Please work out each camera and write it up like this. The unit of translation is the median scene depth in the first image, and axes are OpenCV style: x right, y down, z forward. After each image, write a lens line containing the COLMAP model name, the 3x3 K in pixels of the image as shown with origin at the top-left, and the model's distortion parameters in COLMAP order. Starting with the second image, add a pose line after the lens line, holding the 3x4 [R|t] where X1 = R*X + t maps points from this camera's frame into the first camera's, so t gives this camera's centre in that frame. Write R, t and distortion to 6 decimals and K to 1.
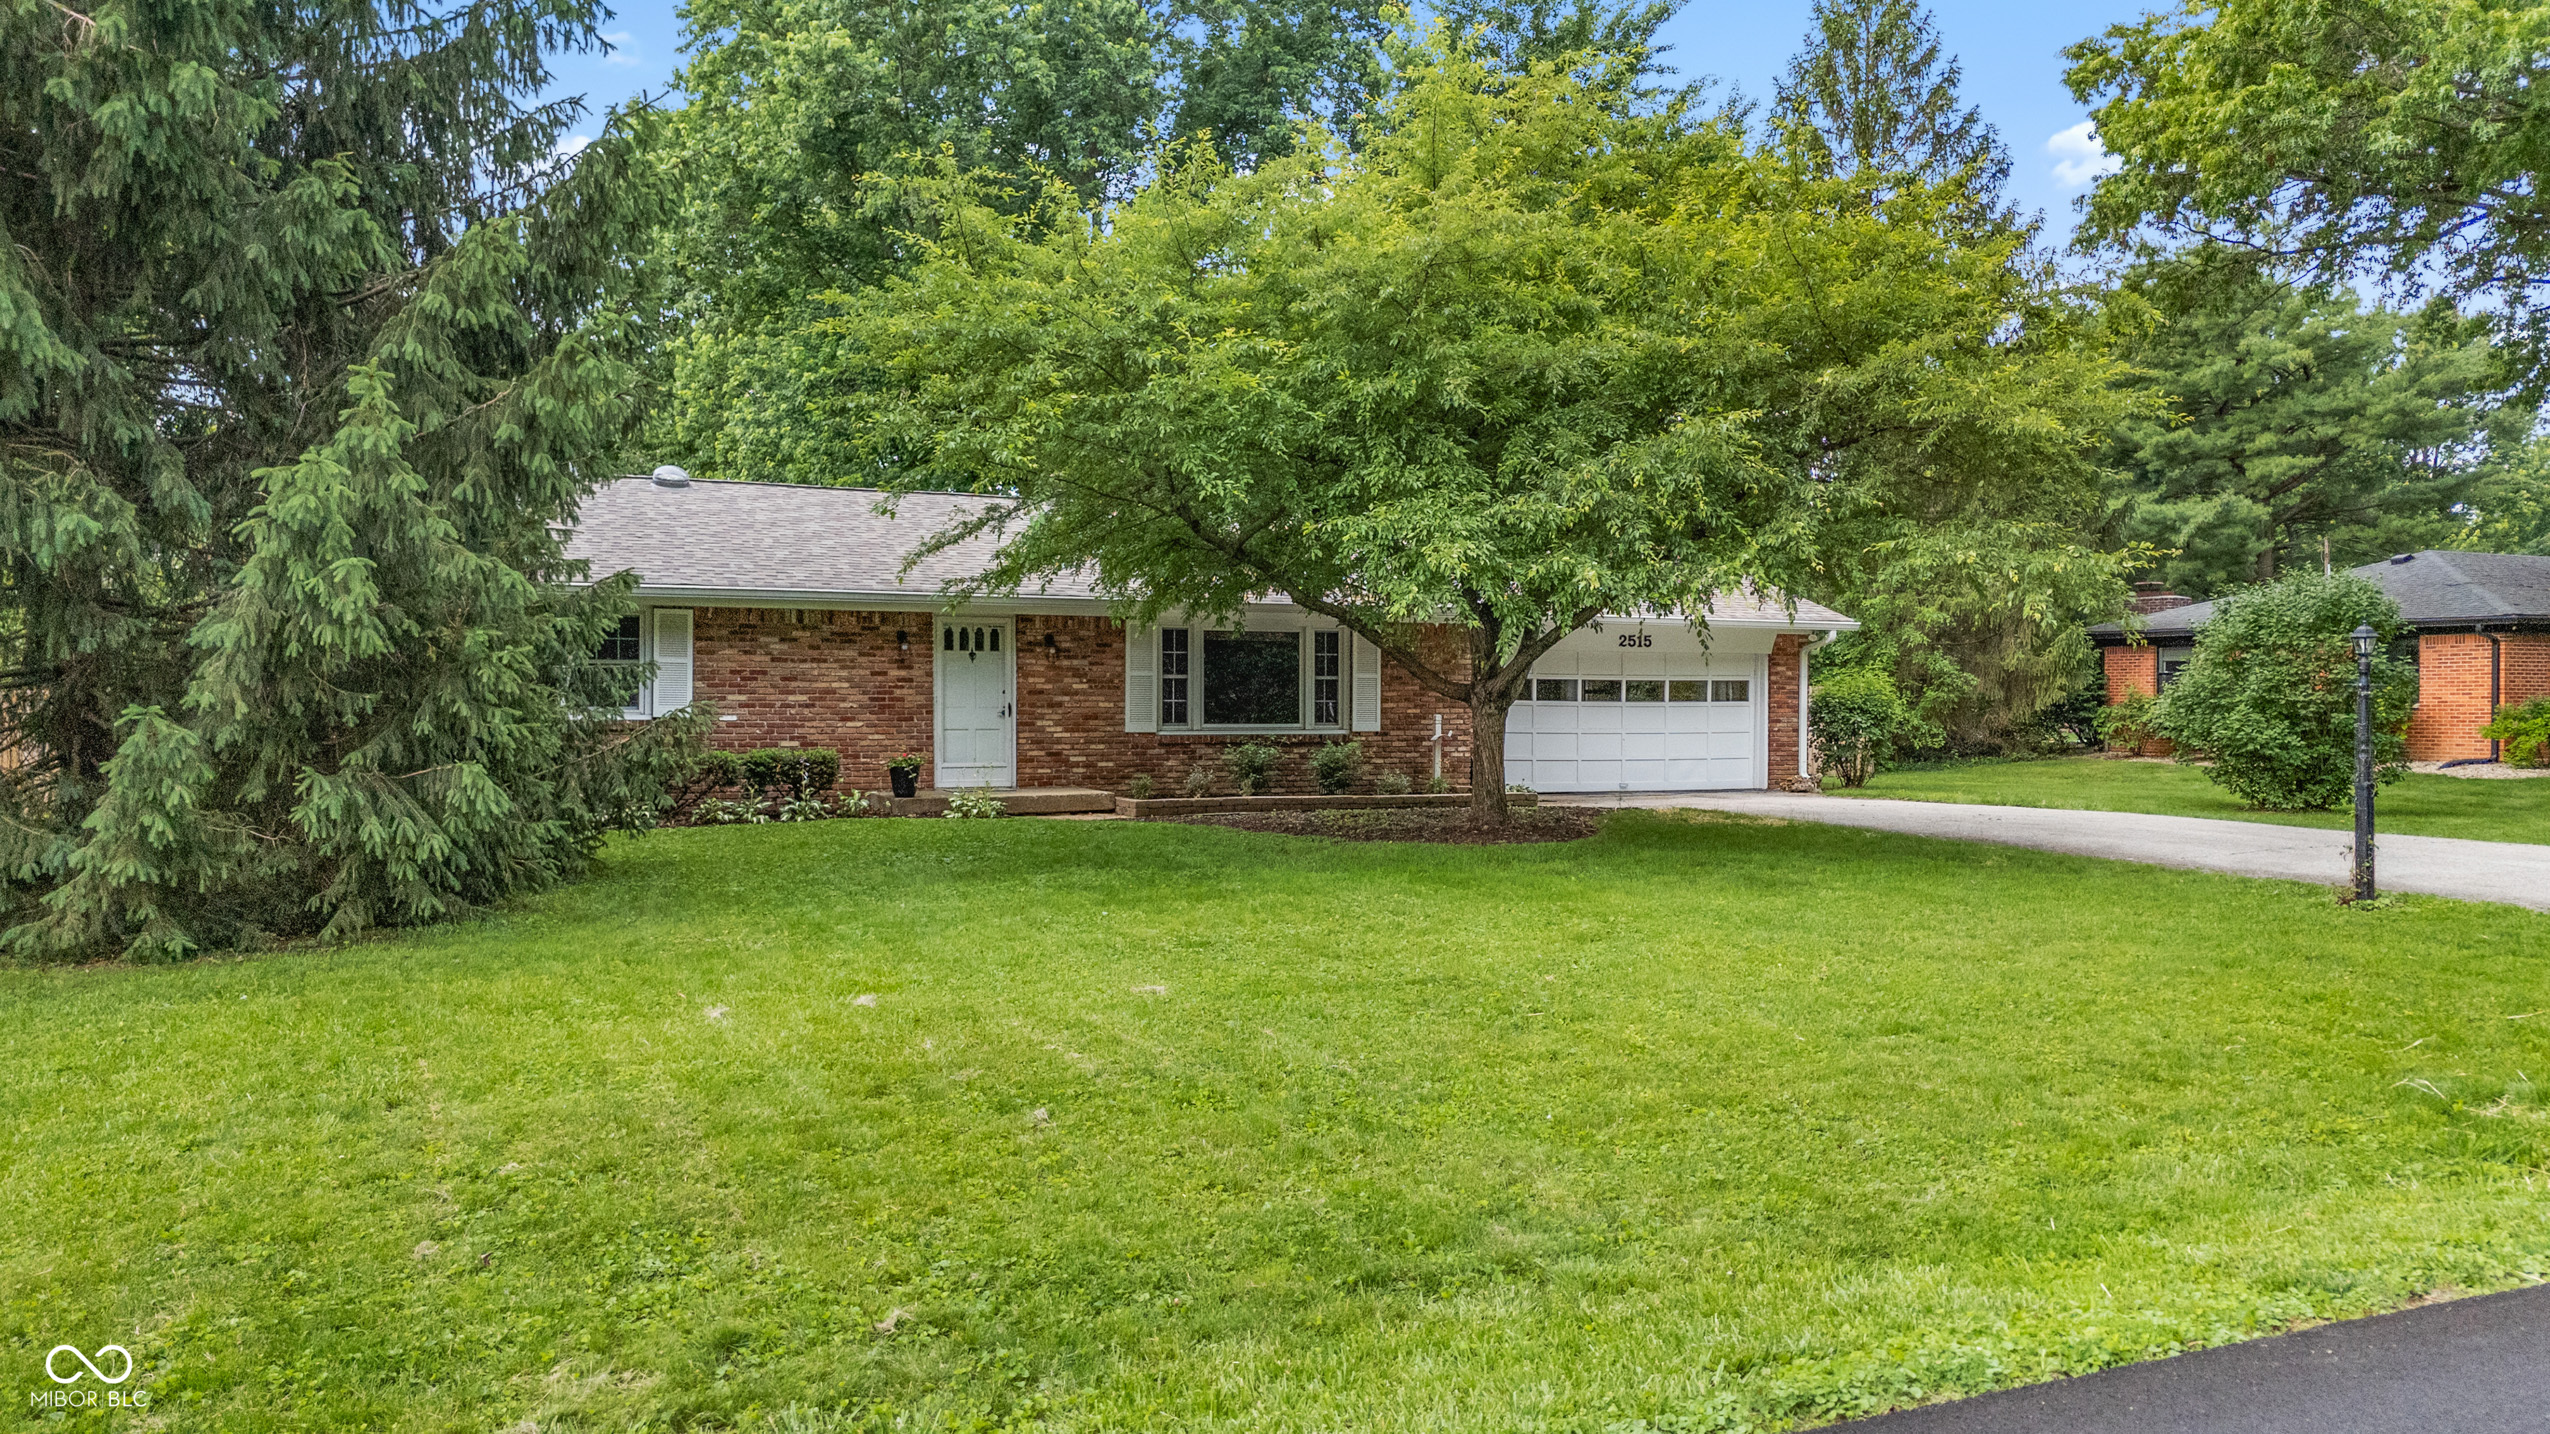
lens RADIAL K [[1862.5, 0, 1275.0], [0, 1862.5, 717.0], [0, 0, 1]] dist [0.077376, -0.076444]
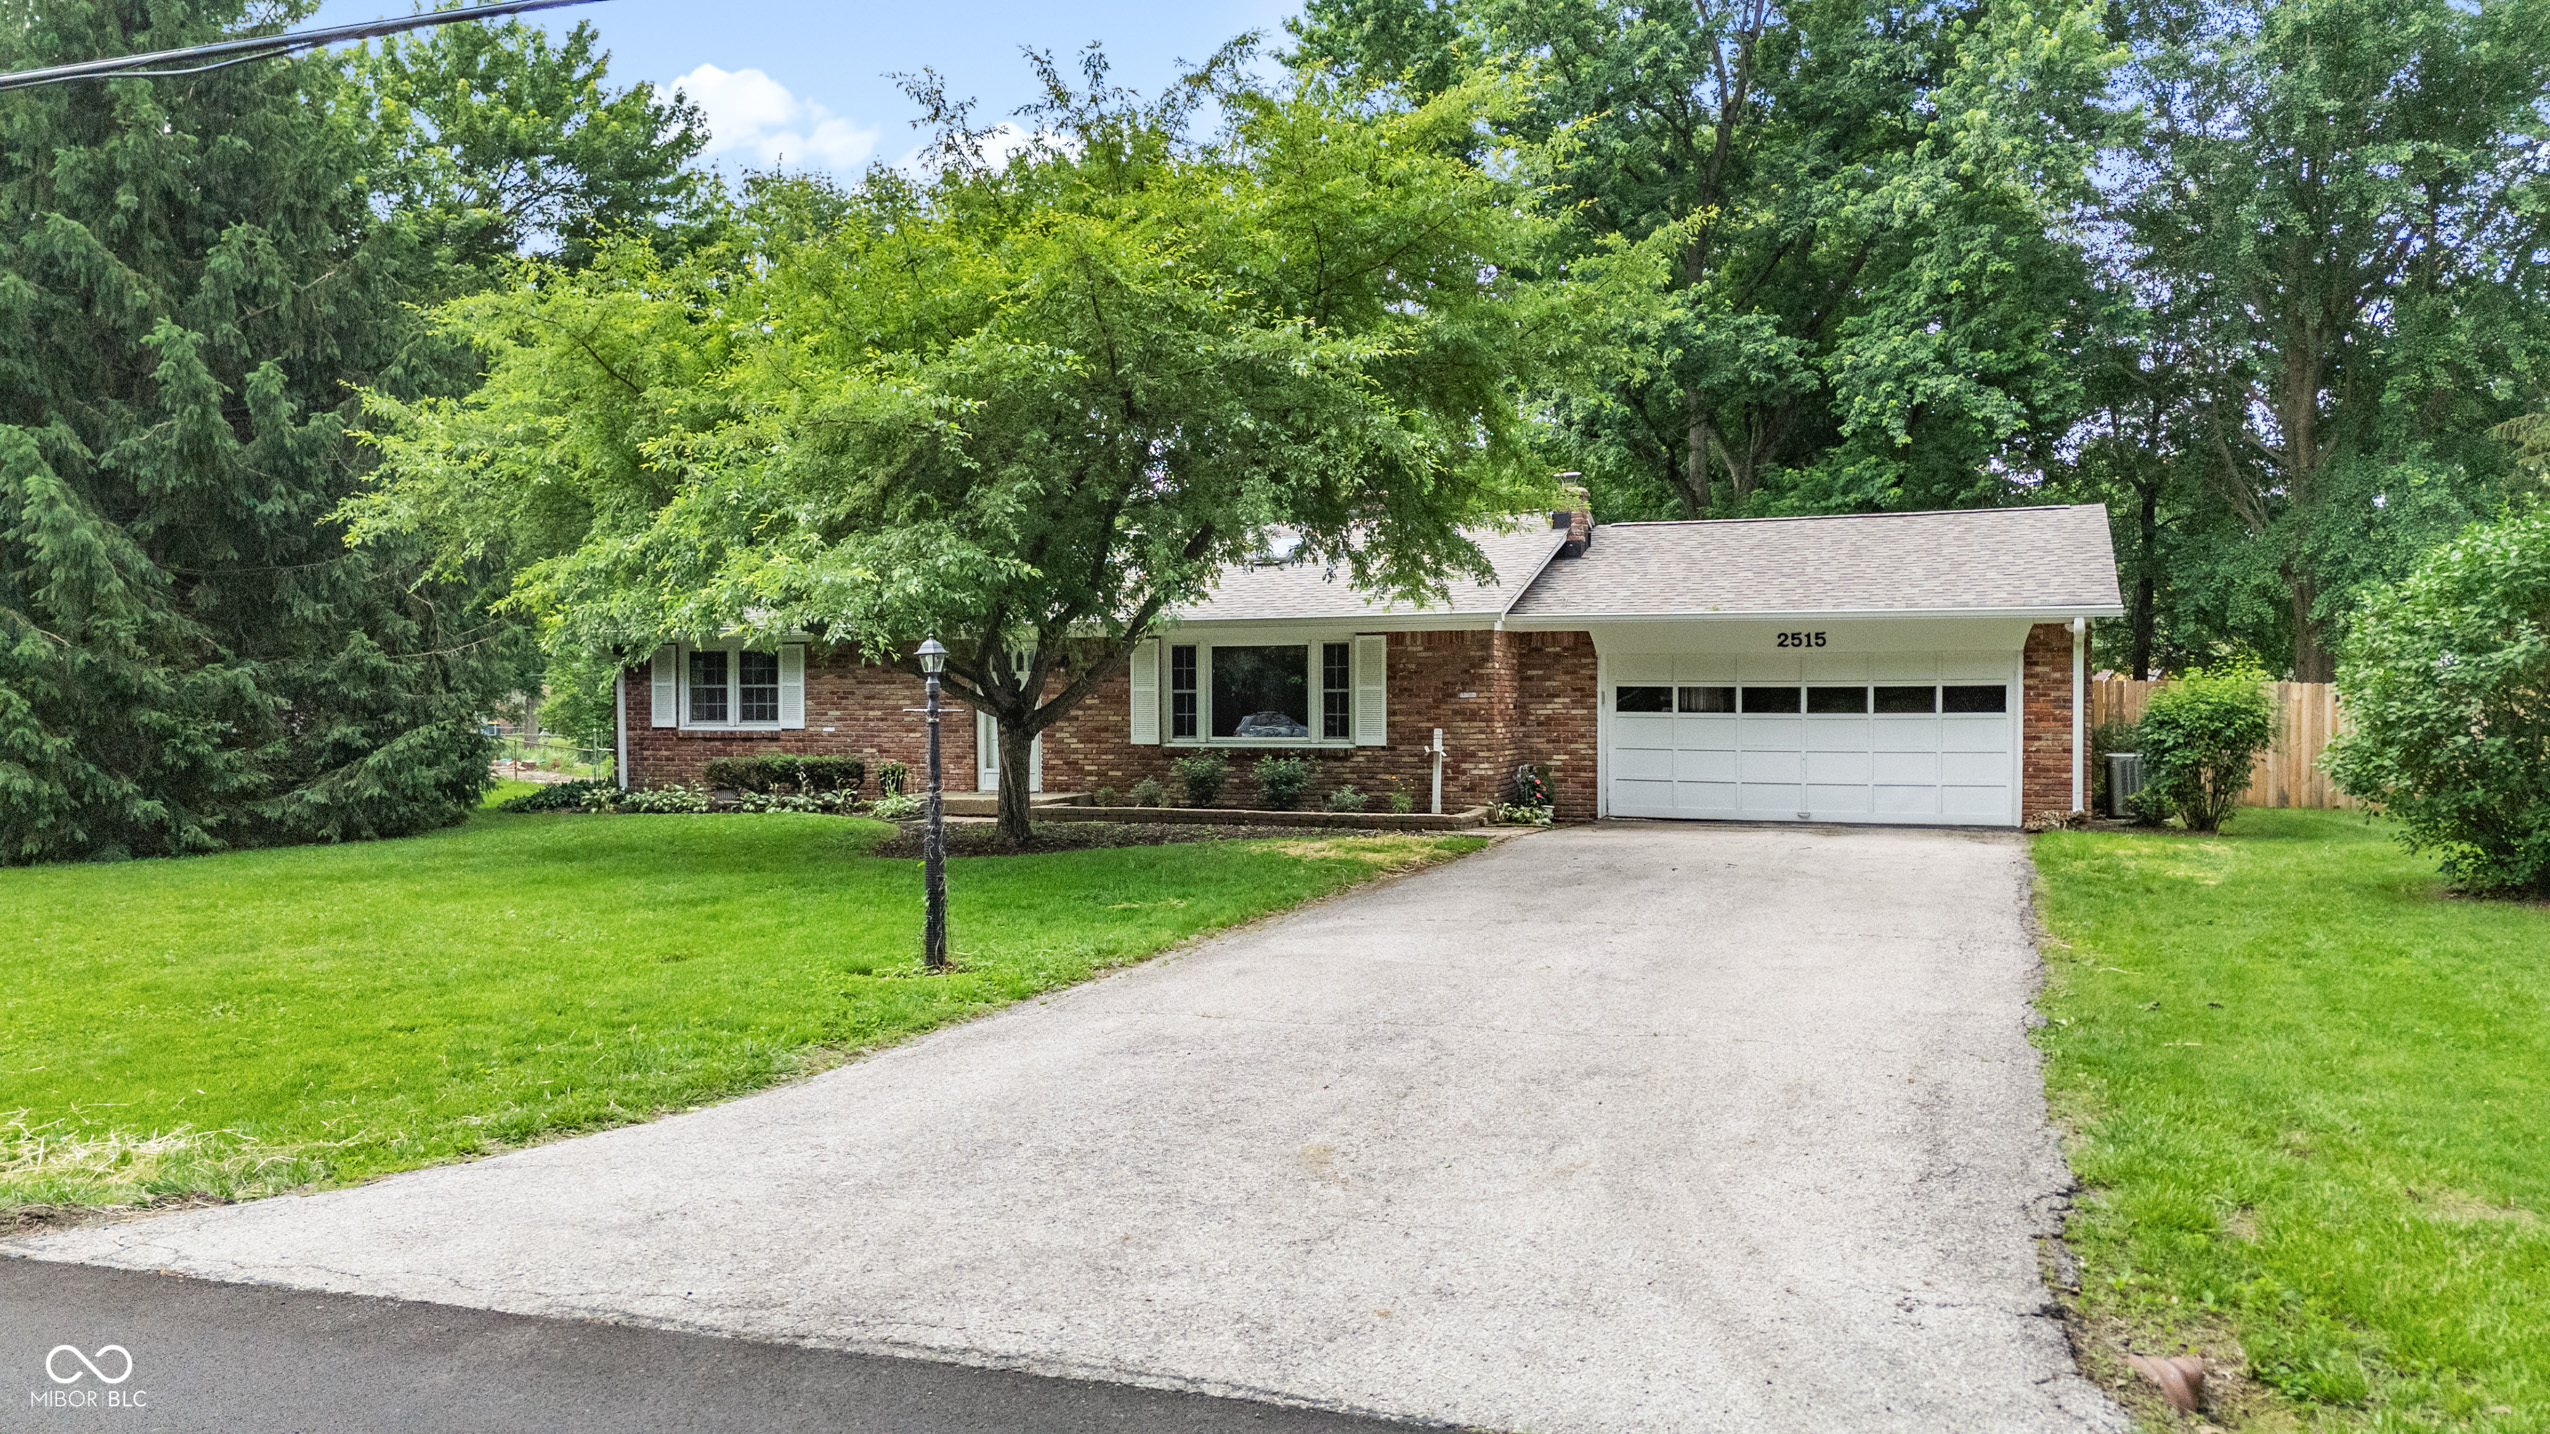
lens RADIAL K [[1862.5, 0, 1275.0], [0, 1862.5, 717.0], [0, 0, 1]] dist [0.077376, -0.076444]
pose [[0.668927, -0.011334, -0.743242, 0.745810], [-0.008362, 0.999706, -0.022771, 0.015939], [0.743281, 0.021447, 0.668635, 0.314446]]
